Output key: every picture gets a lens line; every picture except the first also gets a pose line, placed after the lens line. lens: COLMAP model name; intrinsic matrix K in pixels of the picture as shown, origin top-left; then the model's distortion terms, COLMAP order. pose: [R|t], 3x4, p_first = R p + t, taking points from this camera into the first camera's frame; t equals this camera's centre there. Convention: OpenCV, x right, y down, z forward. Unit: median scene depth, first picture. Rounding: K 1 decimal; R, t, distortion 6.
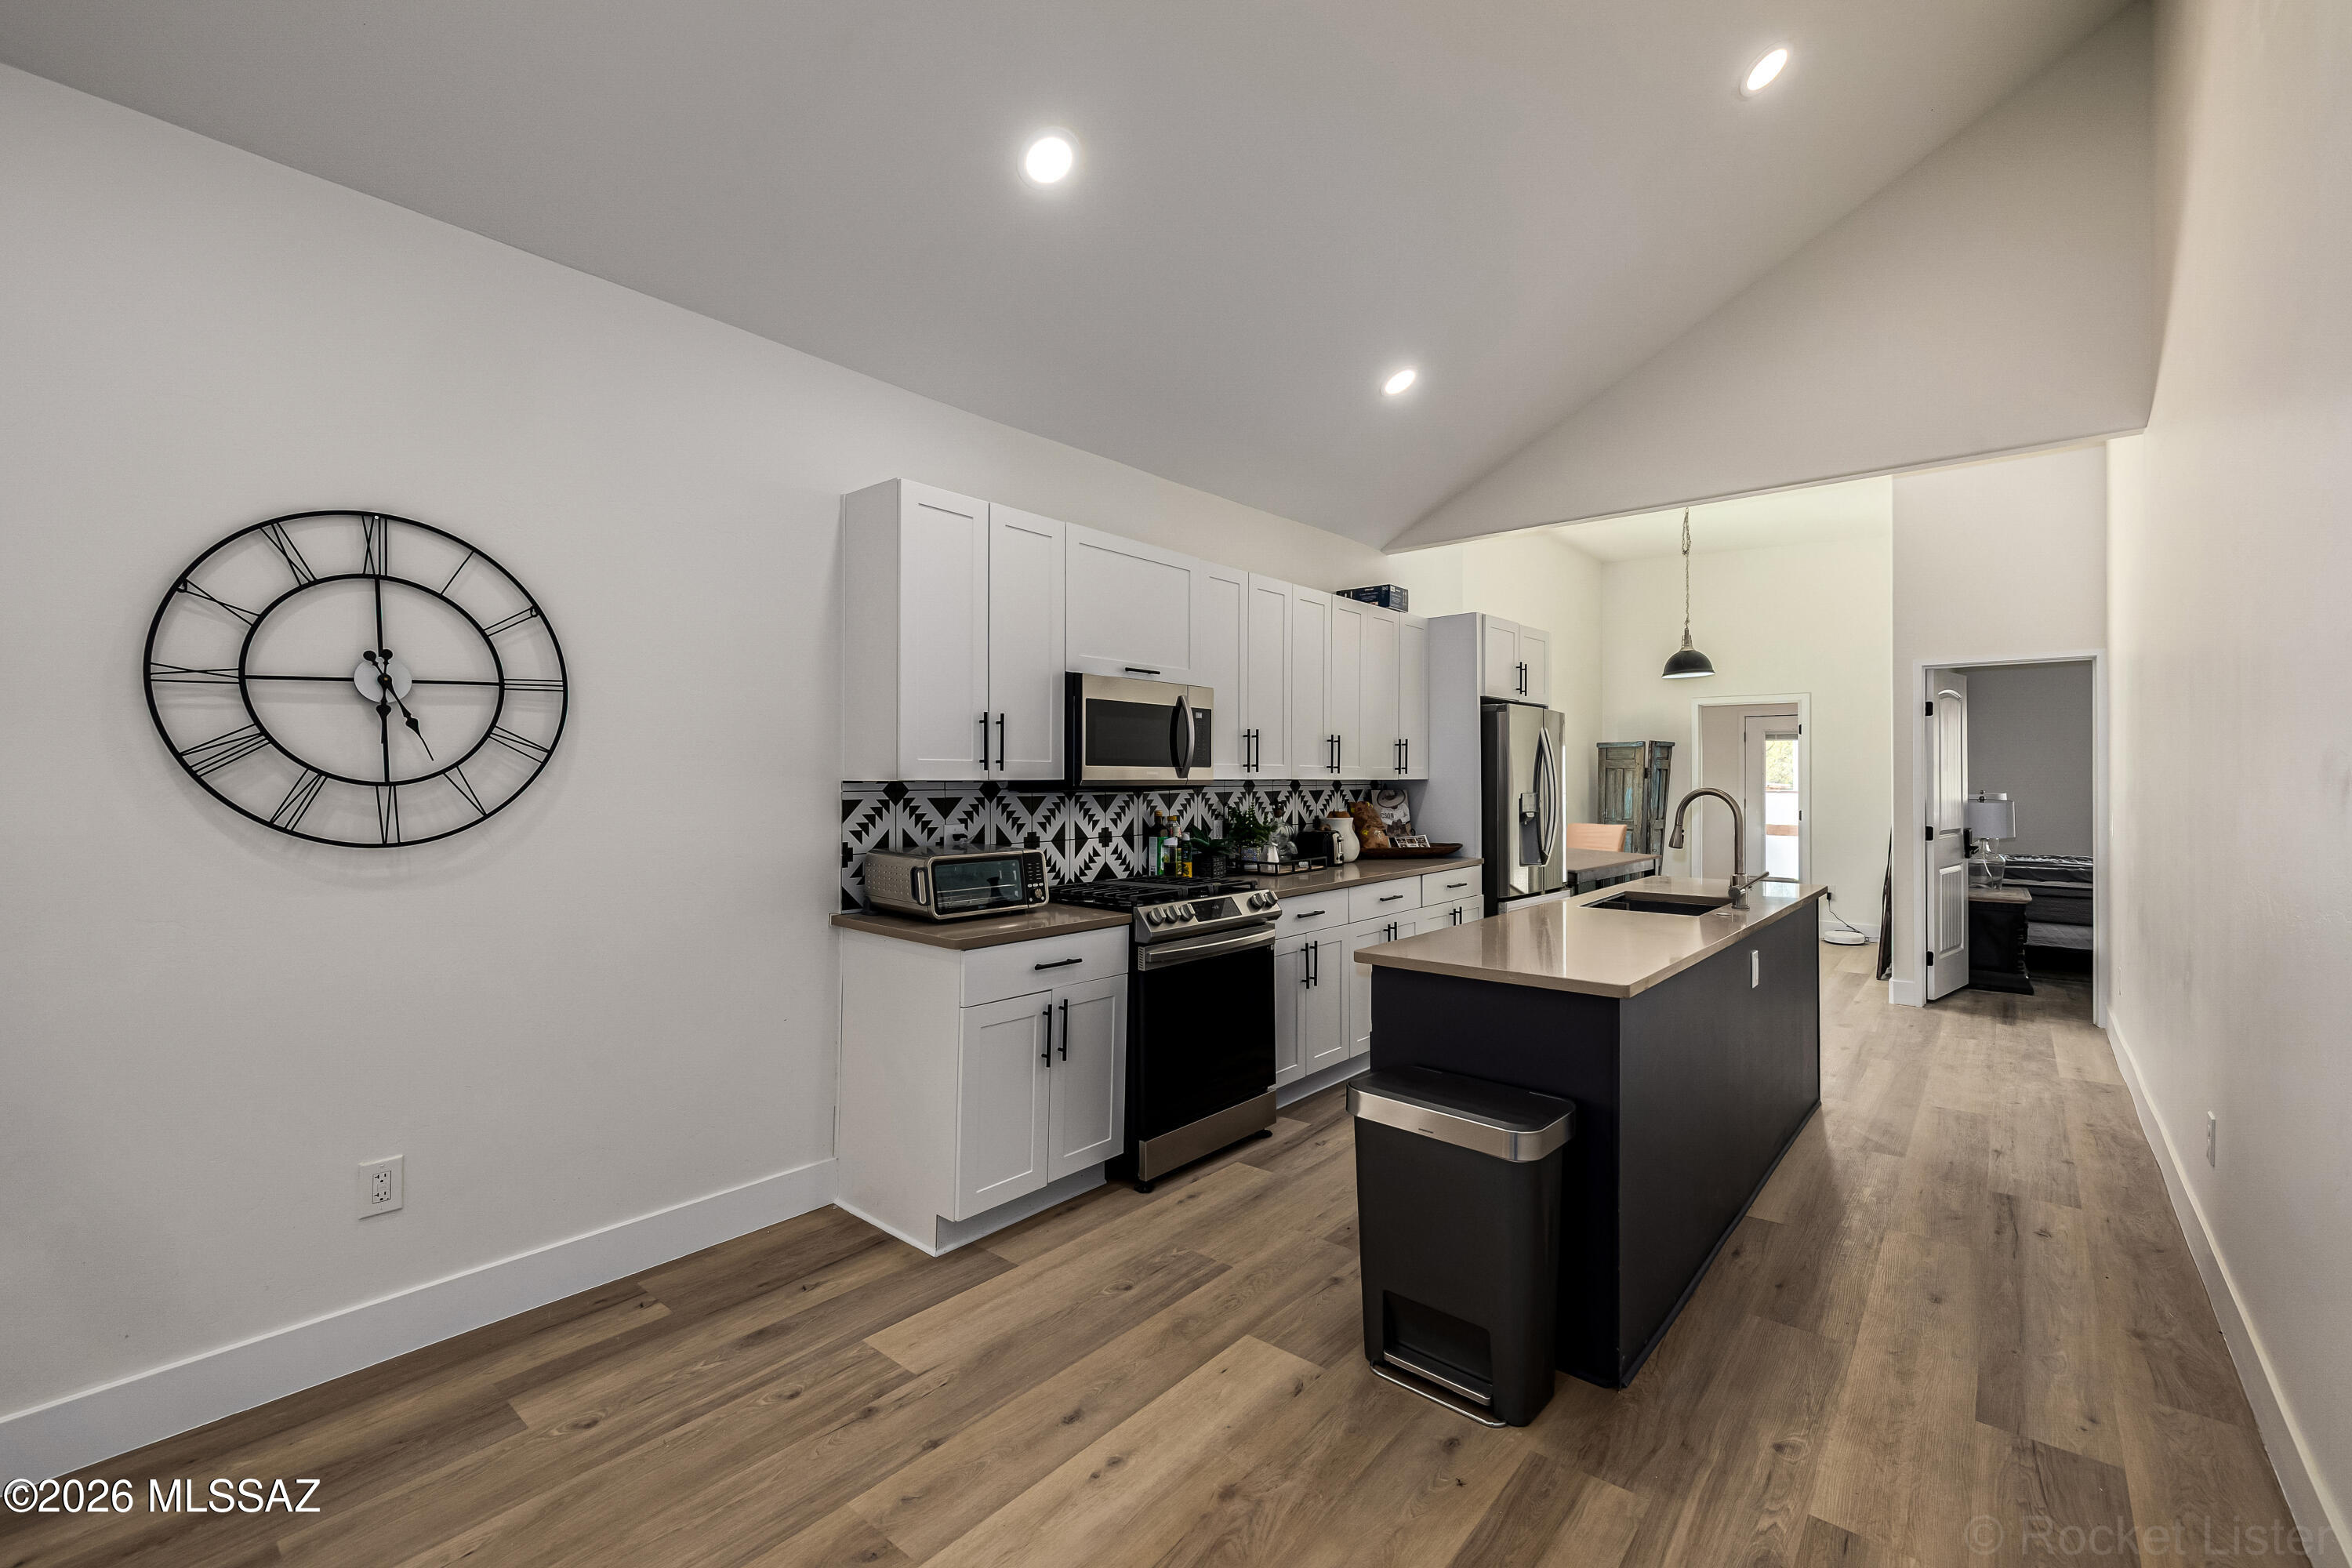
lens RADIAL K [[998.9, 0, 1159.6], [0, 998.9, 780.5], [0, 0, 1]] dist [0.000826, 0.001551]
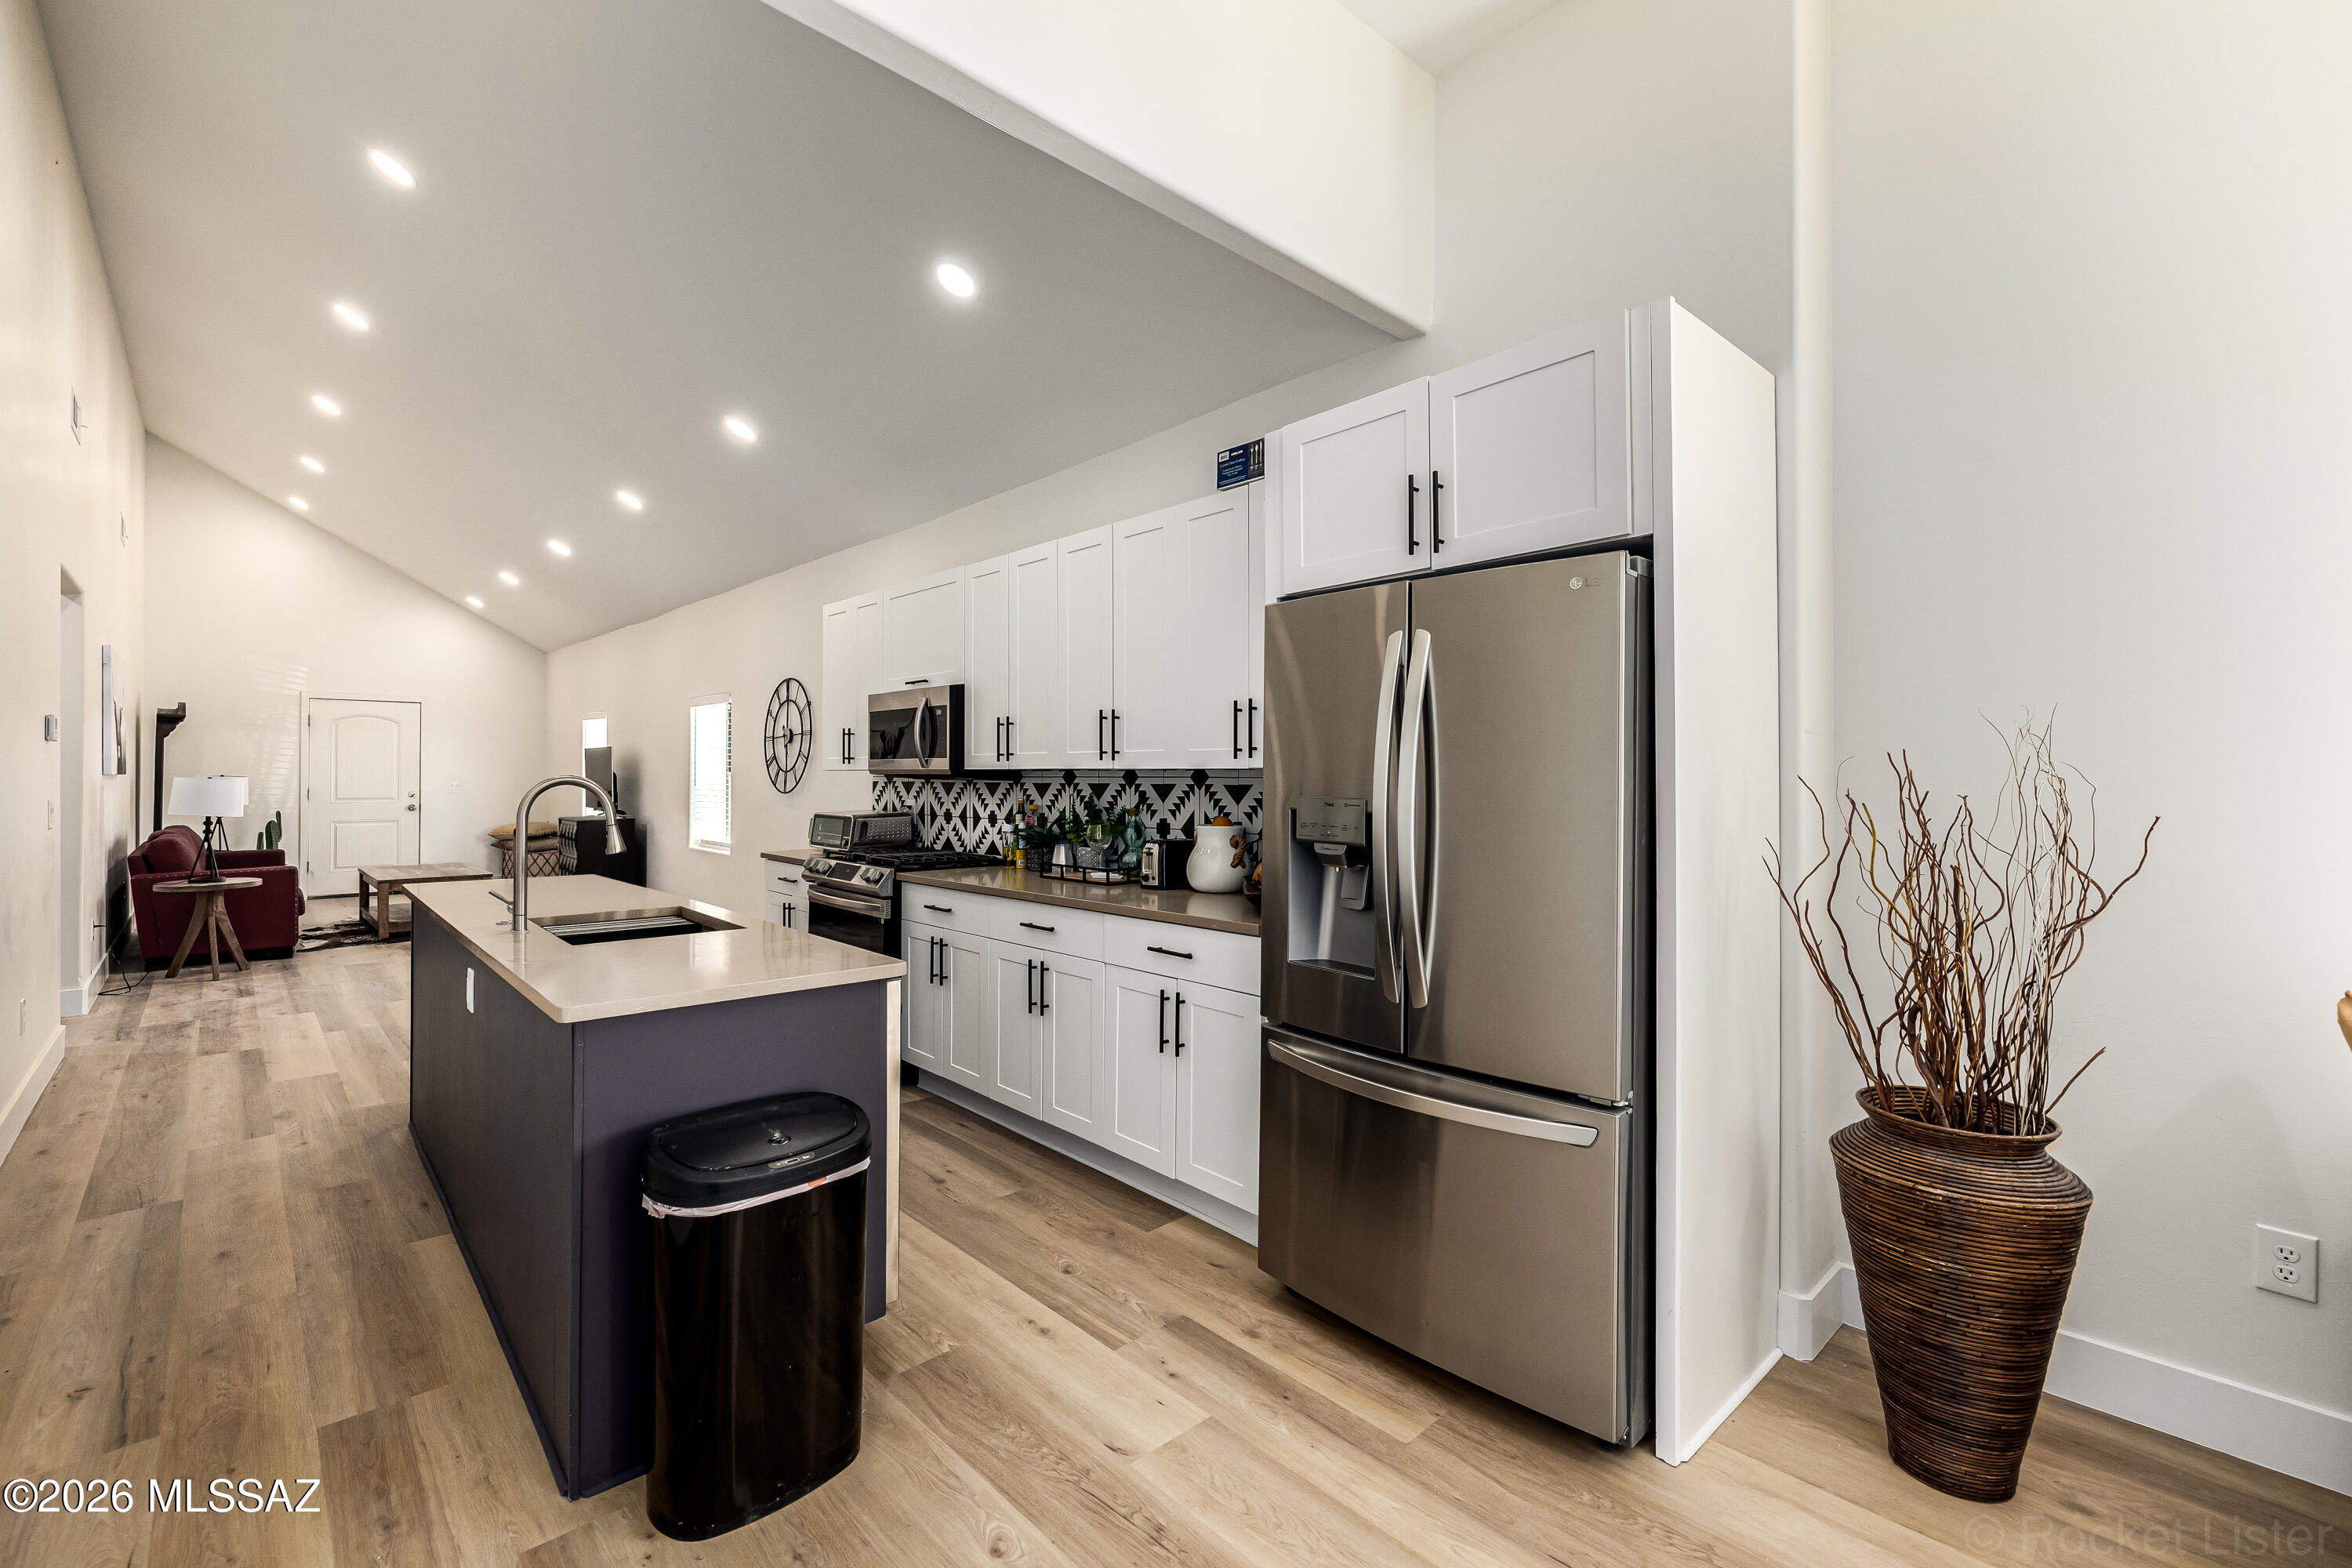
lens RADIAL K [[998.9, 0, 1171.4], [0, 998.9, 771.9], [0, 0, 1]] dist [0.000826, 0.001551]
pose [[-0.108915, 0.003891, -0.994043, 1.581246], [0.002211, 0.999991, 0.003672, -0.002708], [0.994049, -0.001798, -0.108922, 1.943259]]
